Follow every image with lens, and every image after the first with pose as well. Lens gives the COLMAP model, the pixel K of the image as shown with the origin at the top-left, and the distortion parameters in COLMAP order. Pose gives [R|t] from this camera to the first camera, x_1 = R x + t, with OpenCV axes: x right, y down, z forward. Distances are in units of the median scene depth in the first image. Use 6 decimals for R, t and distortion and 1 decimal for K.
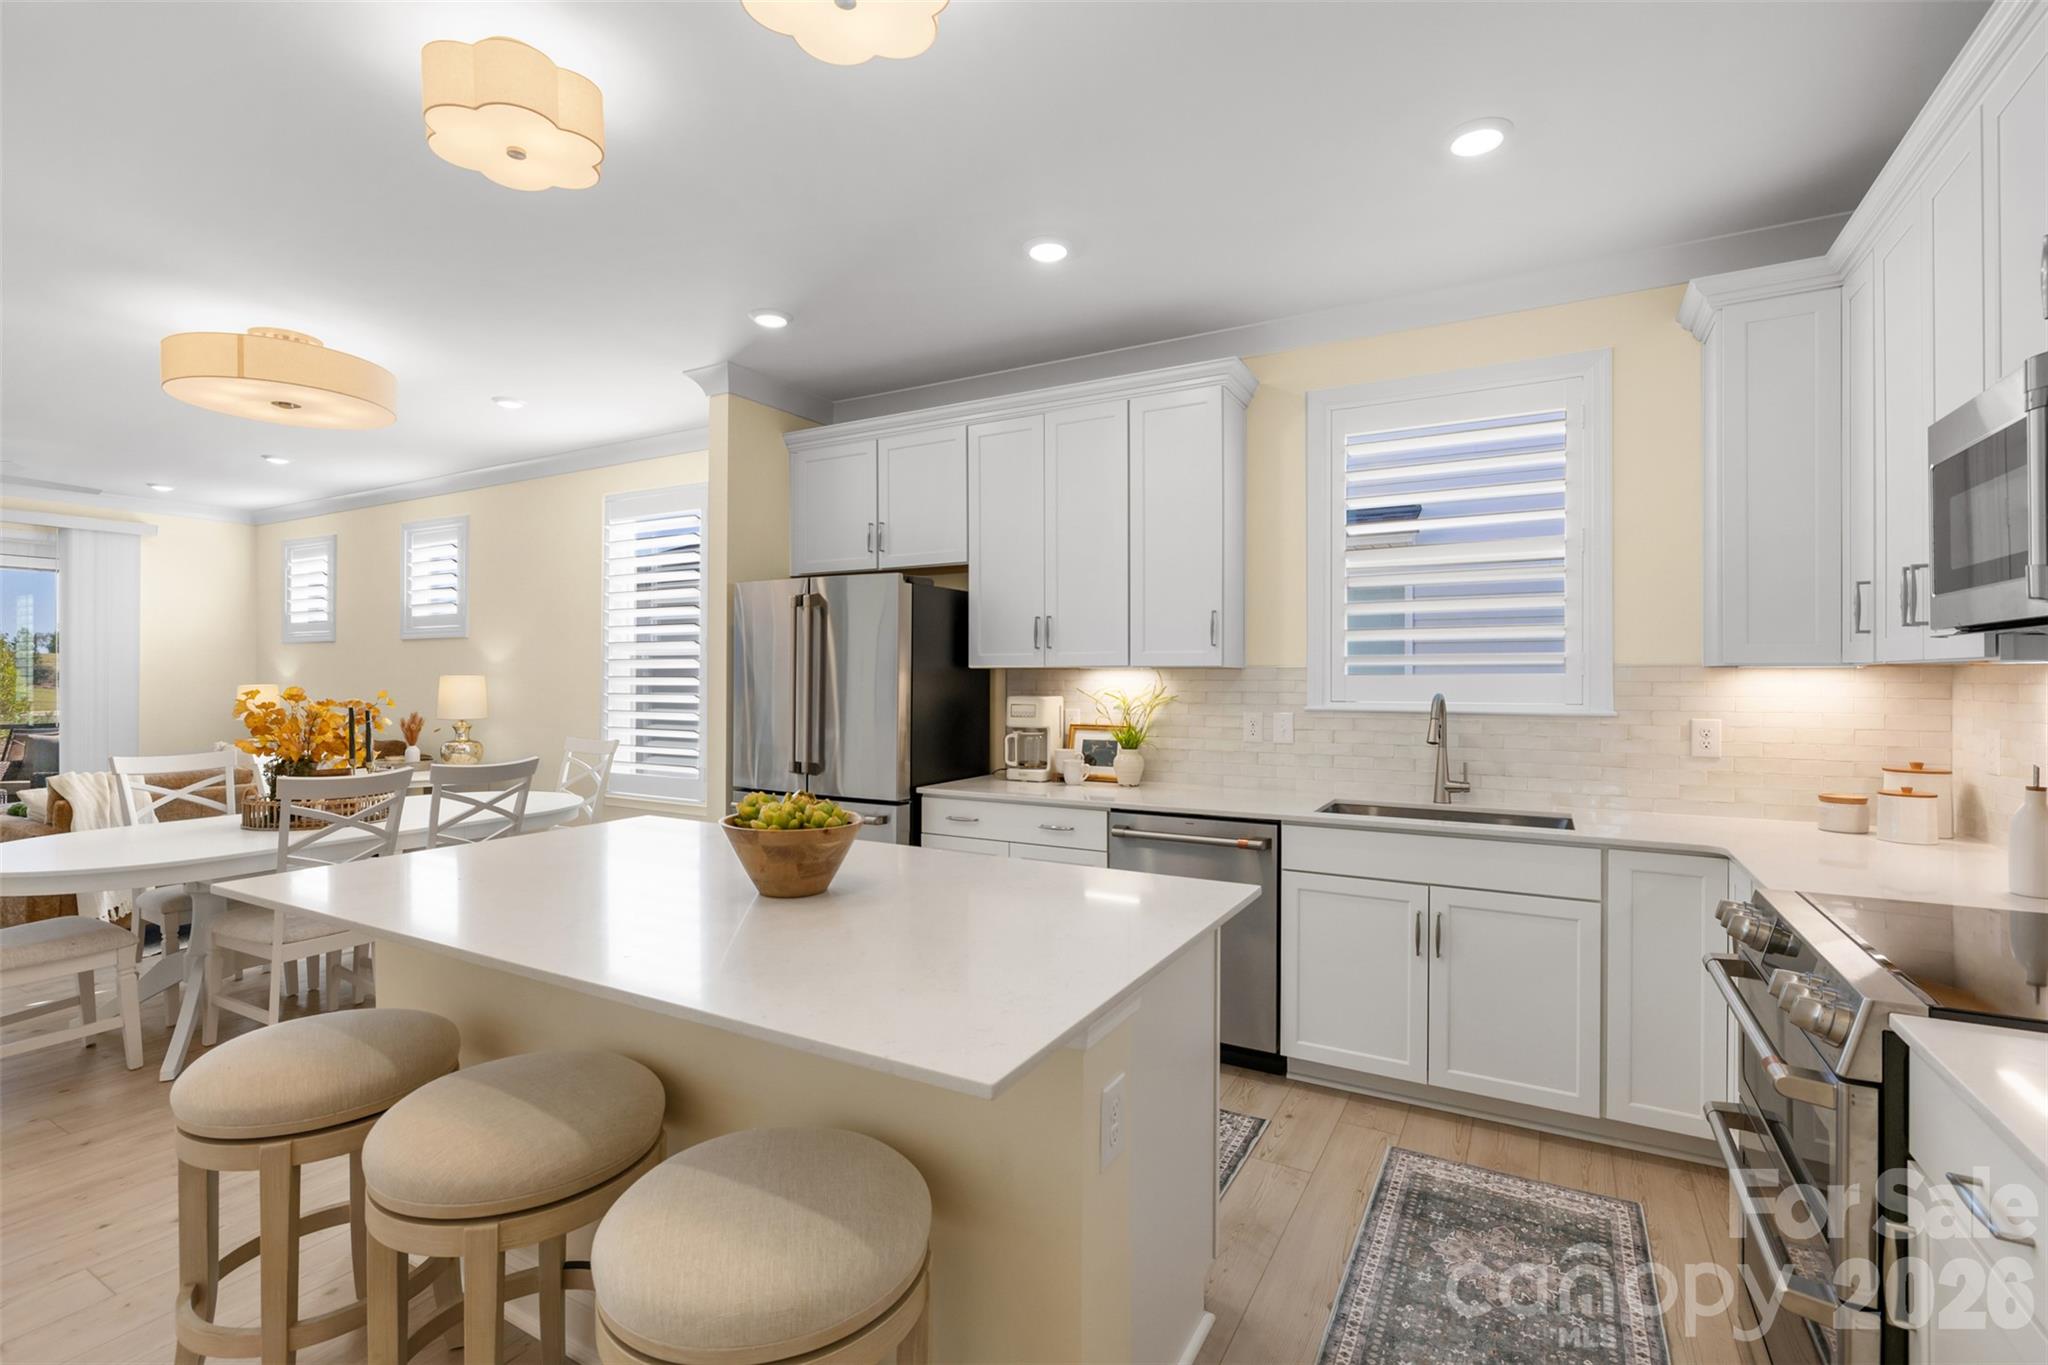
lens RADIAL K [[931.5, 0, 1026.1], [0, 931.5, 674.0], [0, 0, 1]] dist [0.001081, -0.000043]
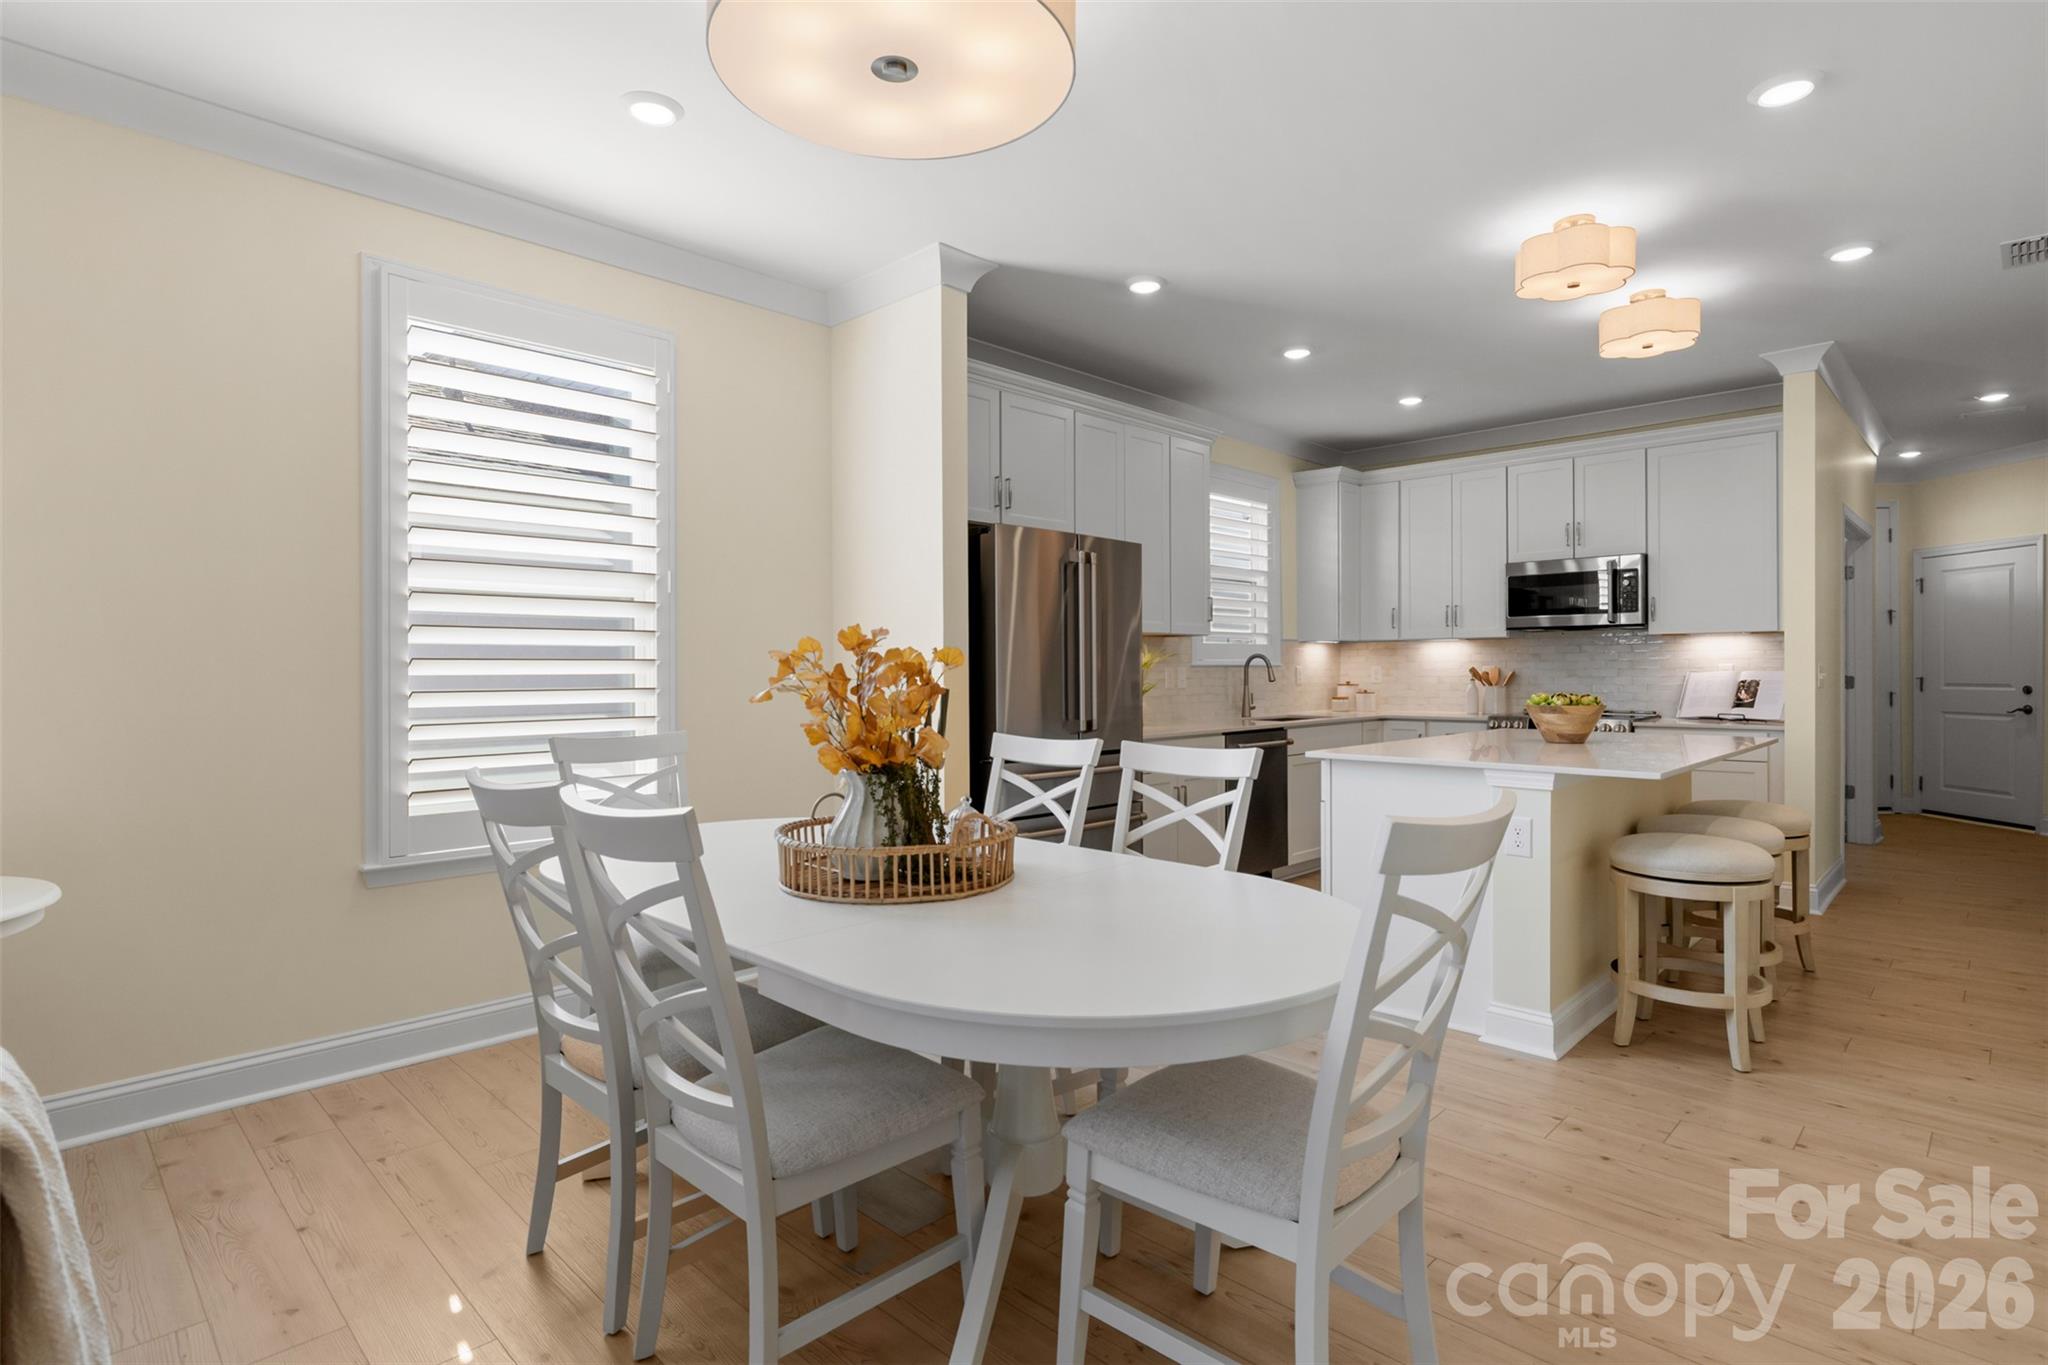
lens RADIAL K [[1044.5, 0, 1017.6], [0, 1044.5, 672.1], [0, 0, 1]] dist [-0.002829, 0.001892]
pose [[0.245790, -0.004765, 0.969311, -0.789640], [0.003875, 0.999985, 0.003933, 0.022510], [-0.969315, 0.002790, 0.245805, 0.473610]]
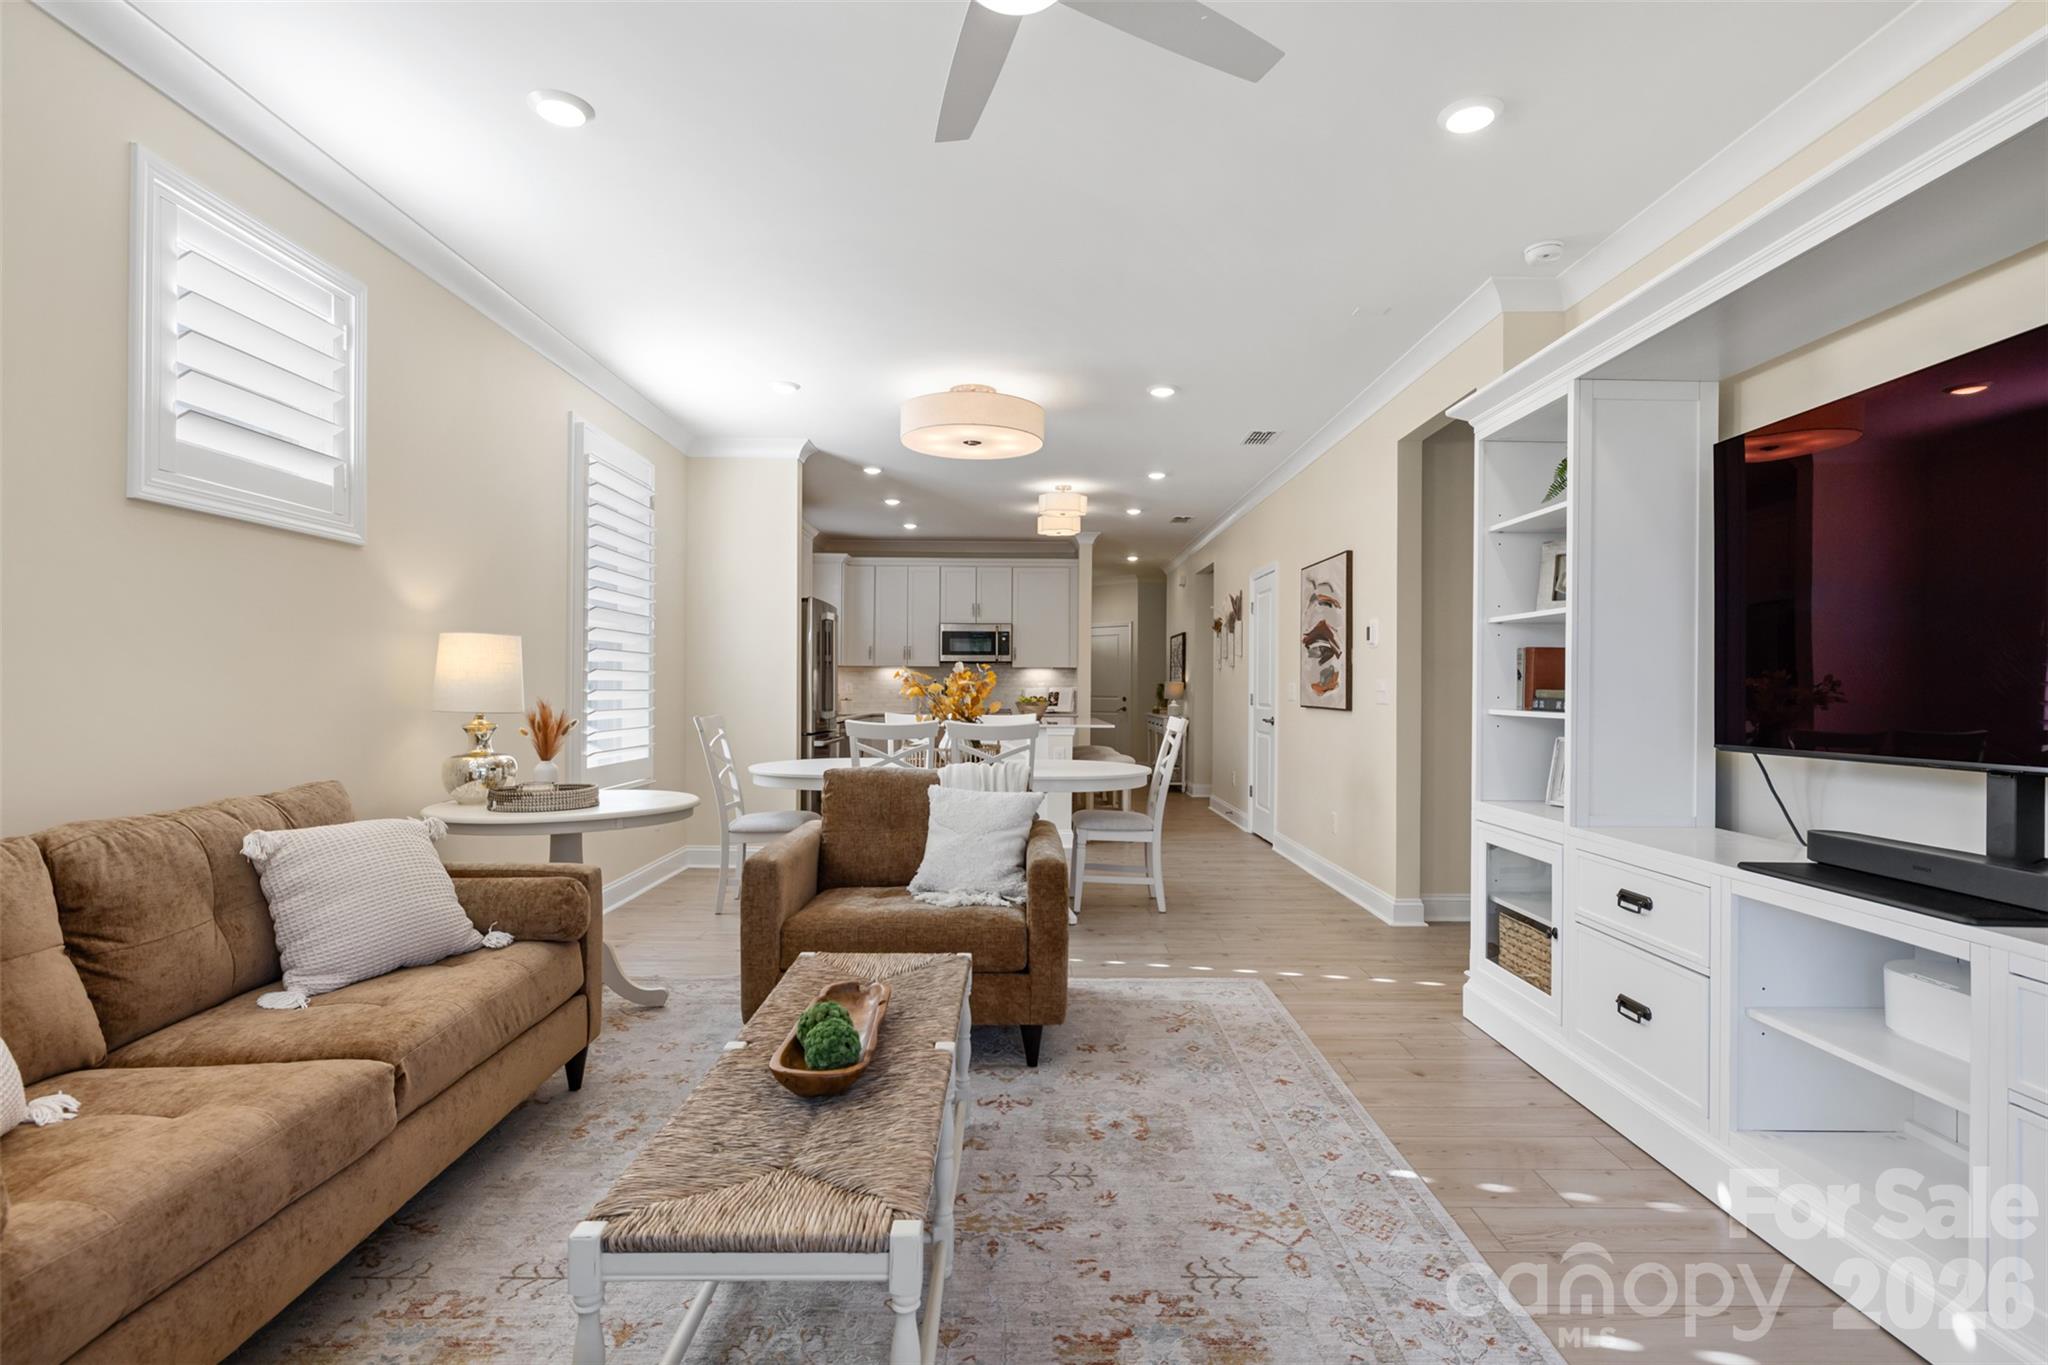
lens RADIAL K [[994.4, 0, 1023.0], [0, 994.4, 684.1], [0, 0, 1]] dist [-0.004953, 0.002700]
pose [[-0.492291, -0.001243, 0.870430, -1.194784], [-0.009684, 0.999945, -0.004049, 0.028933], [-0.870377, -0.010422, -0.492276, 0.952566]]
